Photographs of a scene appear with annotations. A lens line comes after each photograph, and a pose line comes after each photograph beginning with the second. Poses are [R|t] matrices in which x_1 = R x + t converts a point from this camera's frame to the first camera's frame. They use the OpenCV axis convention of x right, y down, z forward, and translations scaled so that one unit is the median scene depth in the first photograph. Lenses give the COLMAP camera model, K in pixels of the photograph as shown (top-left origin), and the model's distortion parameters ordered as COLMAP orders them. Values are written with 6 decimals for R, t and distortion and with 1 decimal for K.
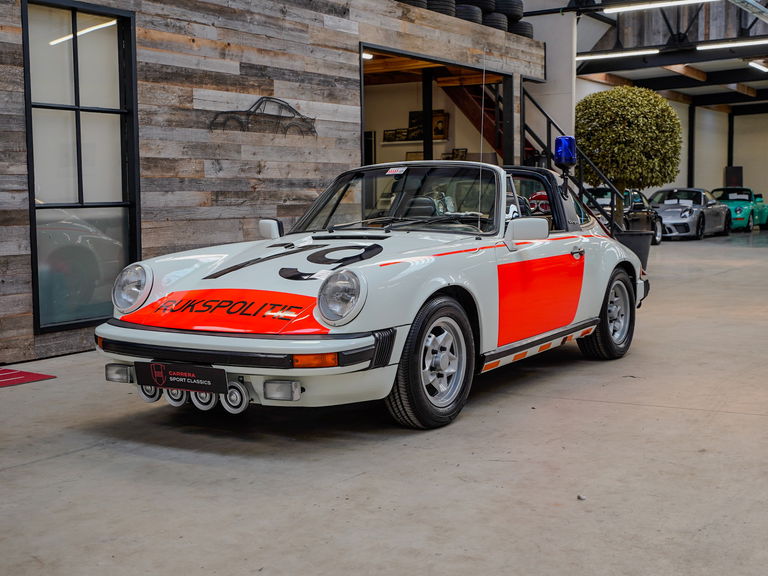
lens RADIAL K [[1024.0, 0, 384.0], [0, 1024.0, 288.0], [0, 0, 1]] dist [-0.007317, -0.010733]
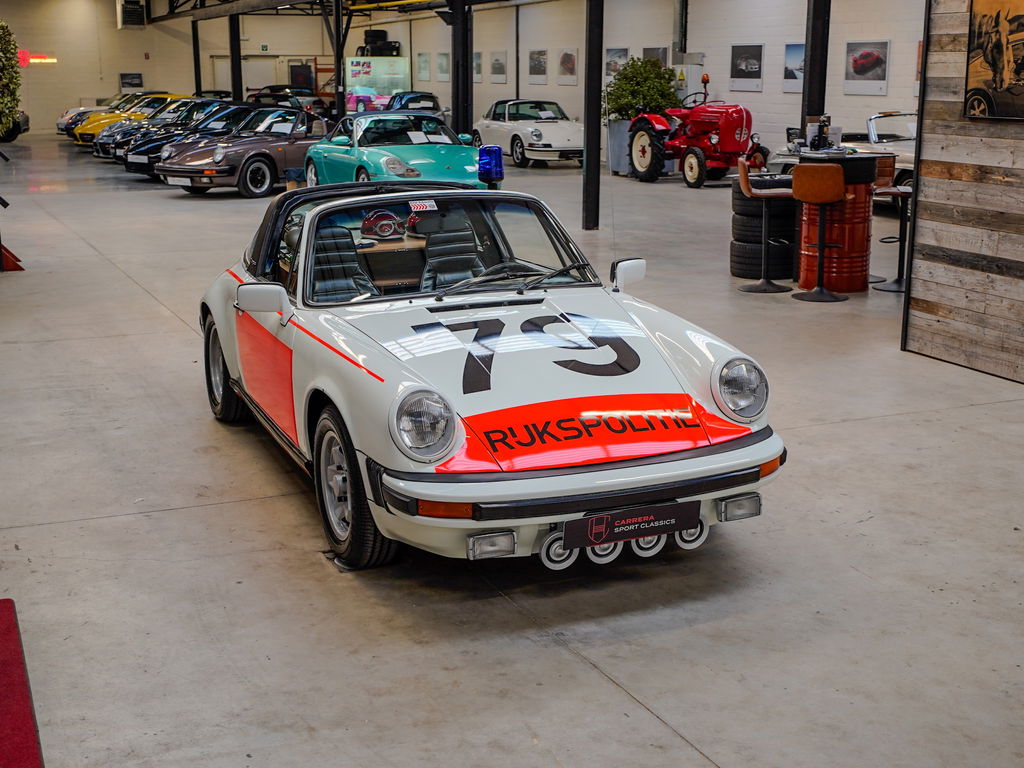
lens RADIAL K [[1365.3, 0, 512.0], [0, 1365.3, 384.0], [0, 0, 1]] dist [-0.007317, -0.010733]
pose [[0.568001, -0.175199, 0.804164, -0.872848], [0.066509, 0.983656, 0.167327, -0.163742], [-0.820336, -0.041558, 0.570370, 0.384880]]
